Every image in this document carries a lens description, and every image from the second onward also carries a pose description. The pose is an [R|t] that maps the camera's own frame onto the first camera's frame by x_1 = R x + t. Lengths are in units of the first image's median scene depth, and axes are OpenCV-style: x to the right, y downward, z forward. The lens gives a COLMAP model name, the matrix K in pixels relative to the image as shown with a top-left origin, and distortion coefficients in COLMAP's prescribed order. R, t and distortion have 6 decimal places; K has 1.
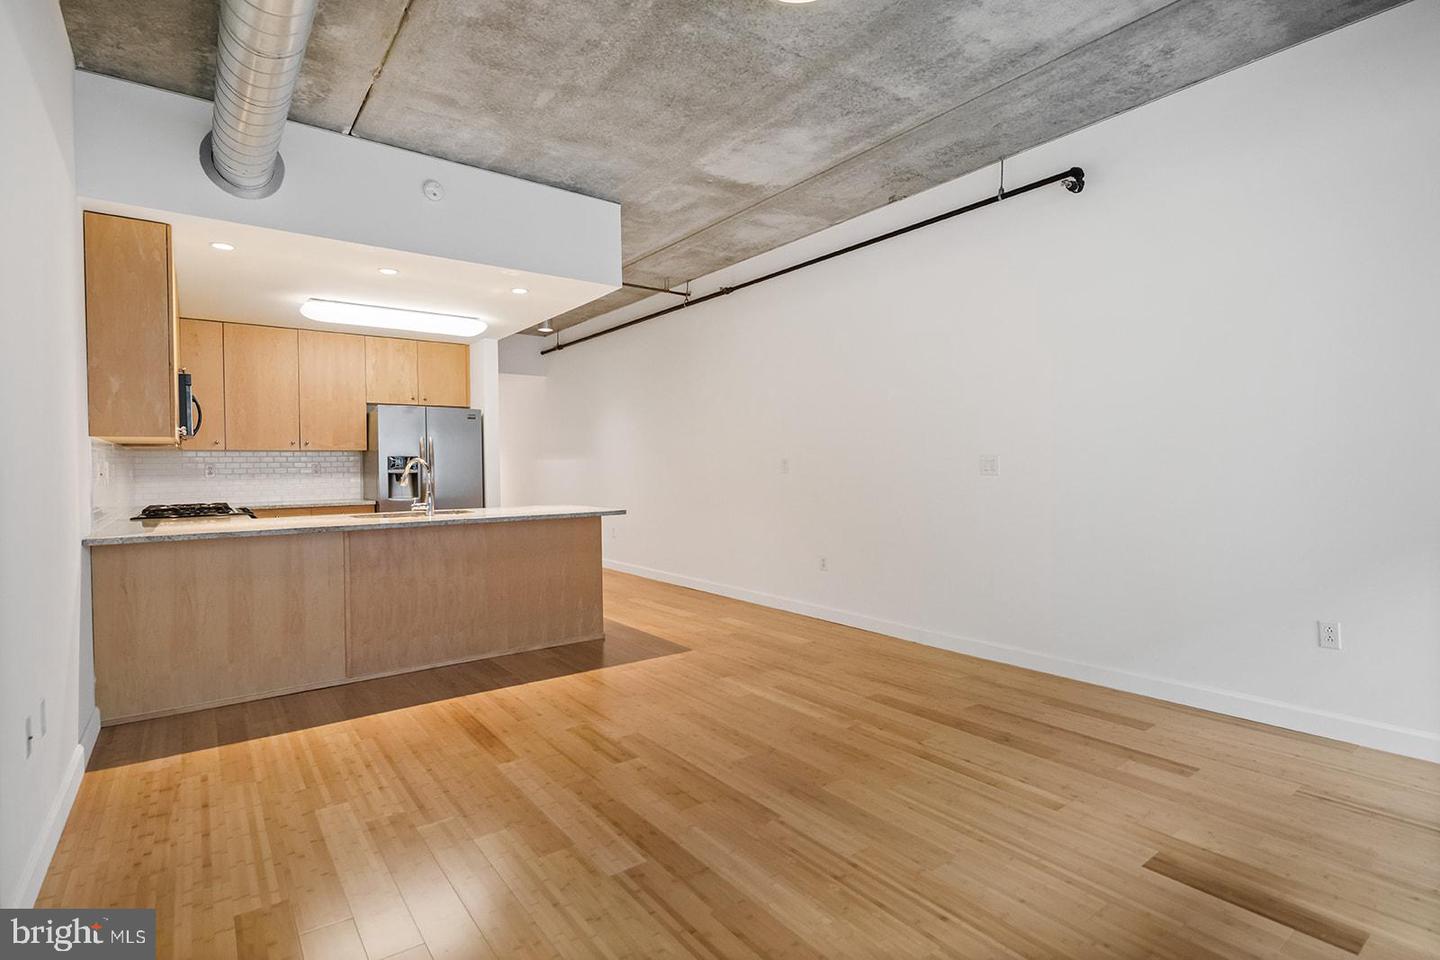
lens RADIAL K [[701.3, 0, 725.4], [0, 701.3, 477.2], [0, 0, 1]] dist [0.001588, -0.001690]
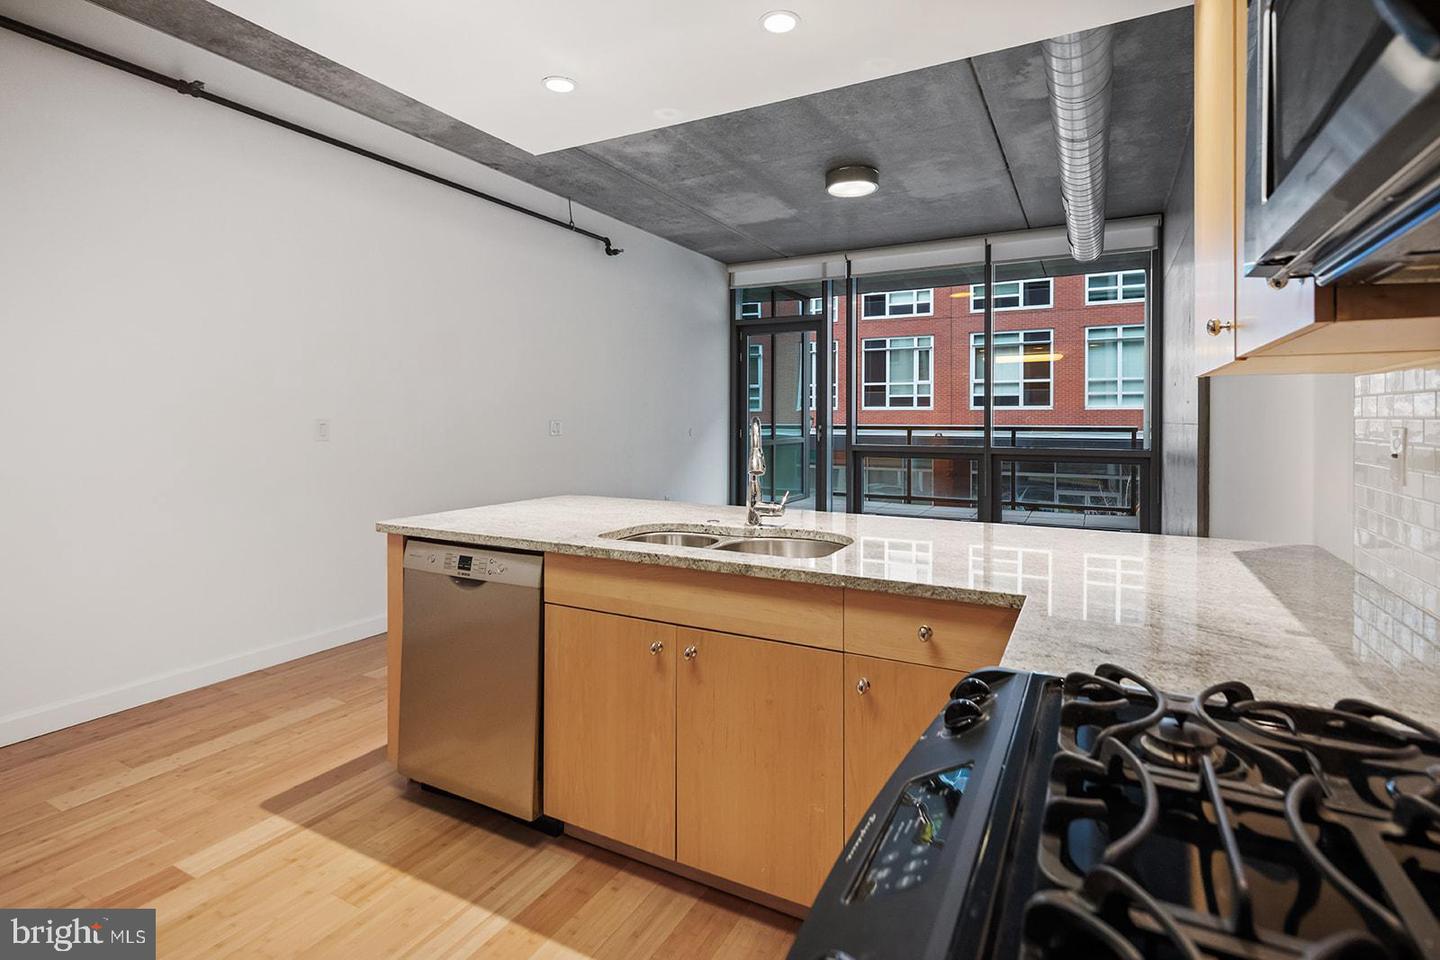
lens RADIAL K [[701.3, 0, 725.5], [0, 701.3, 417.9], [0, 0, 1]] dist [0.001588, -0.001690]
pose [[-0.424115, 0.010270, 0.905550, -1.094730], [0.017464, 0.999843, -0.003160, -0.030586], [-0.905440, 0.014474, -0.424228, 1.519110]]
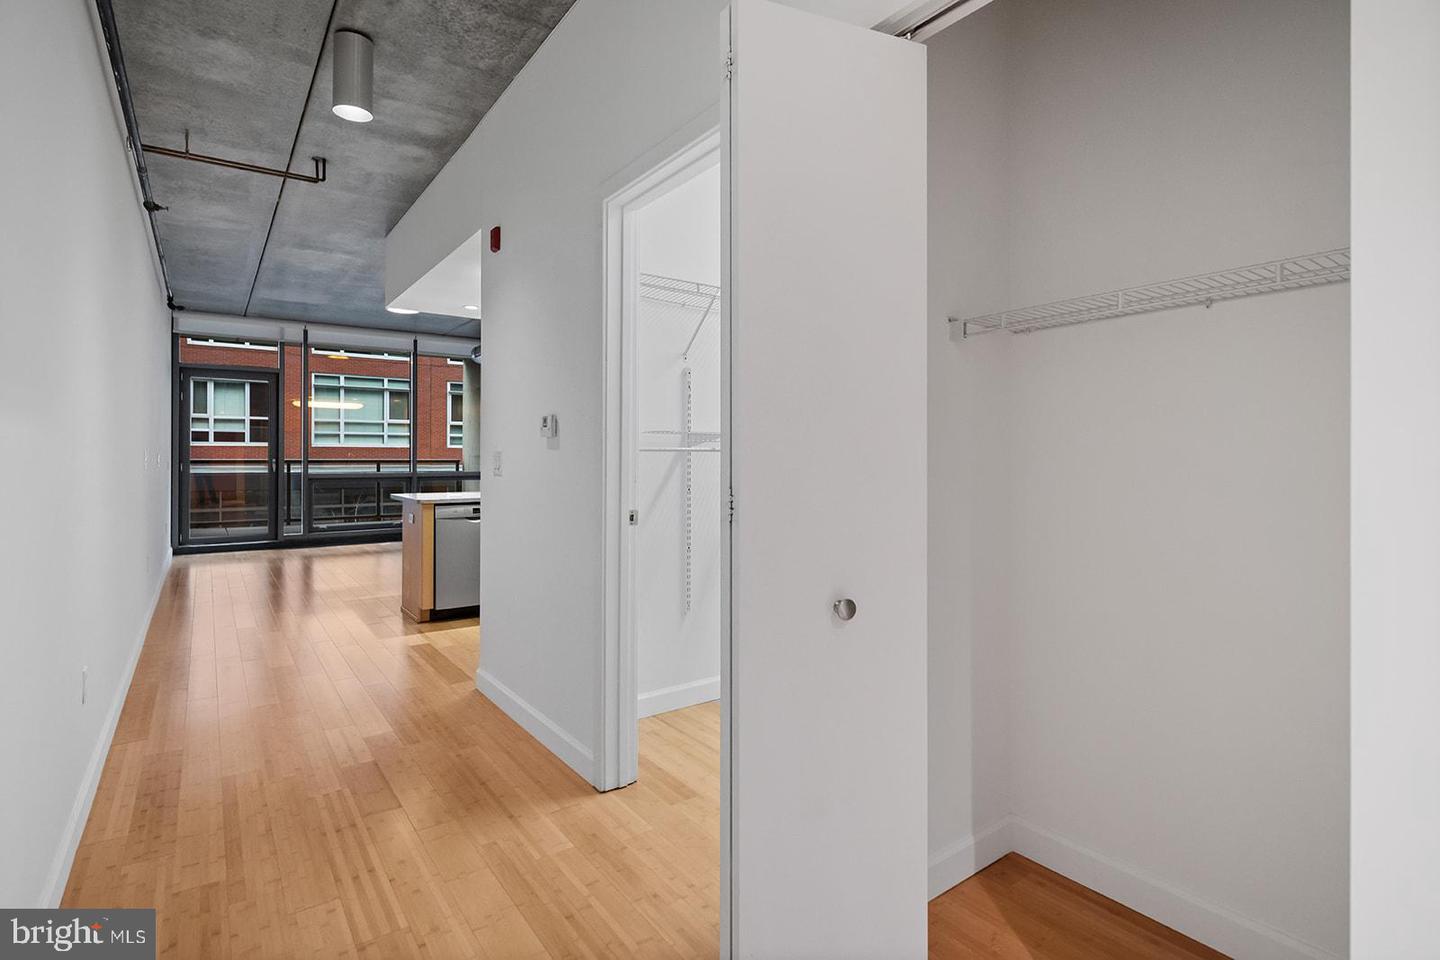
lens RADIAL K [[701.3, 0, 733.3], [0, 701.3, 454.8], [0, 0, 1]] dist [0.001588, -0.001690]
pose [[-0.999962, 0.008731, 0.000424, -0.989694], [0.008736, 0.999872, 0.013423, -0.044936], [-0.000306, 0.013426, -0.999910, 2.958688]]
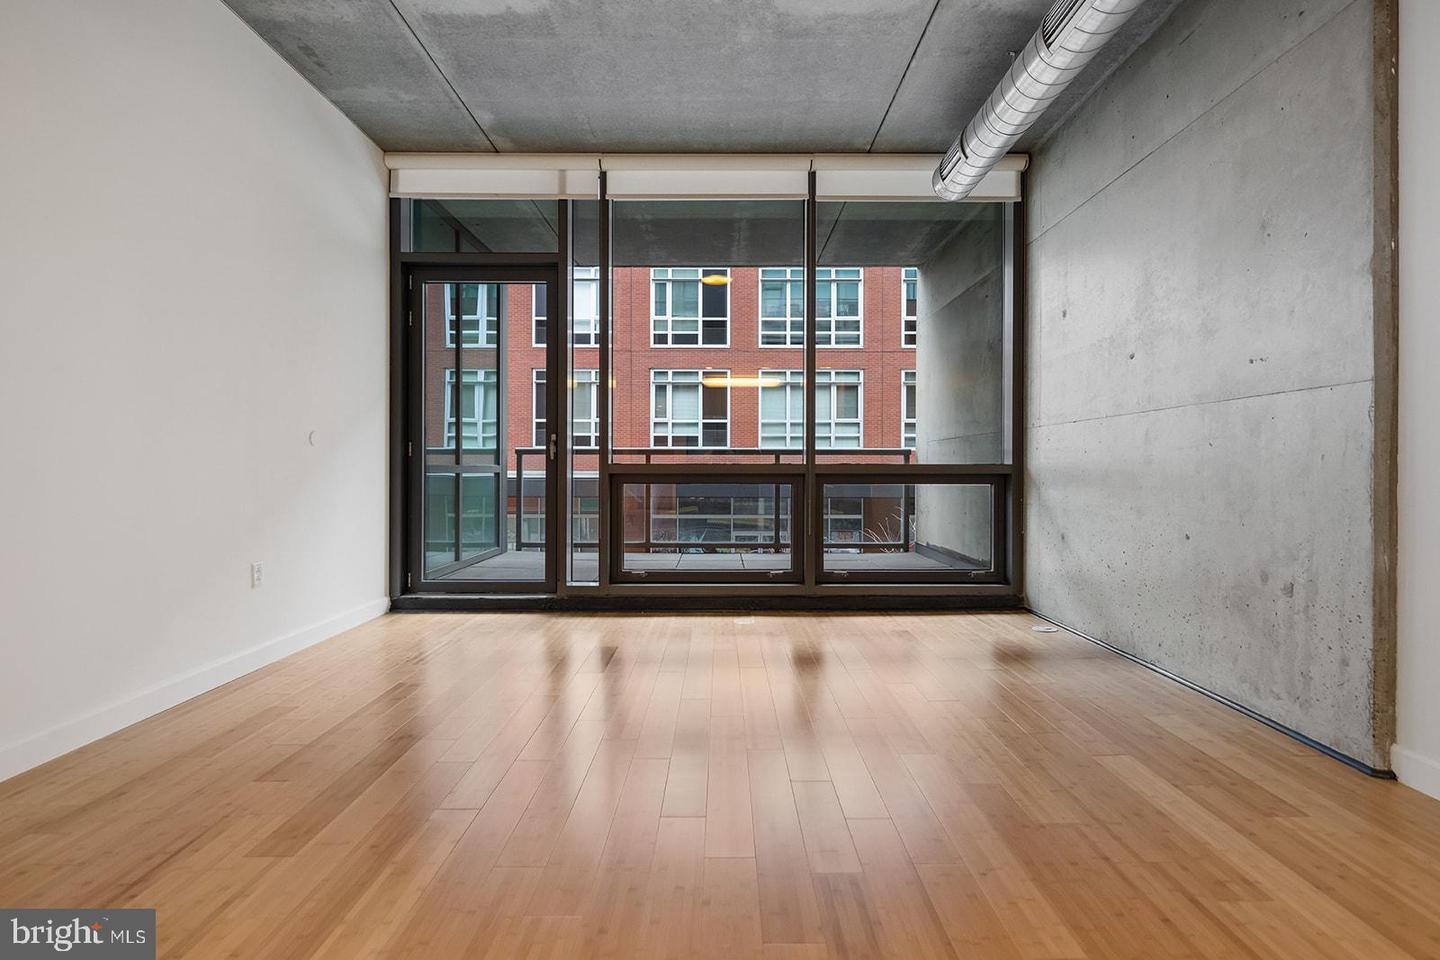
lens RADIAL K [[701.3, 0, 724.8], [0, 701.3, 469.9], [0, 0, 1]] dist [0.001588, -0.001690]
pose [[-0.800753, 0.008979, 0.598927, -0.333621], [0.016862, 0.999829, 0.007554, 0.052890], [-0.598757, 0.016148, -0.800768, 1.220302]]
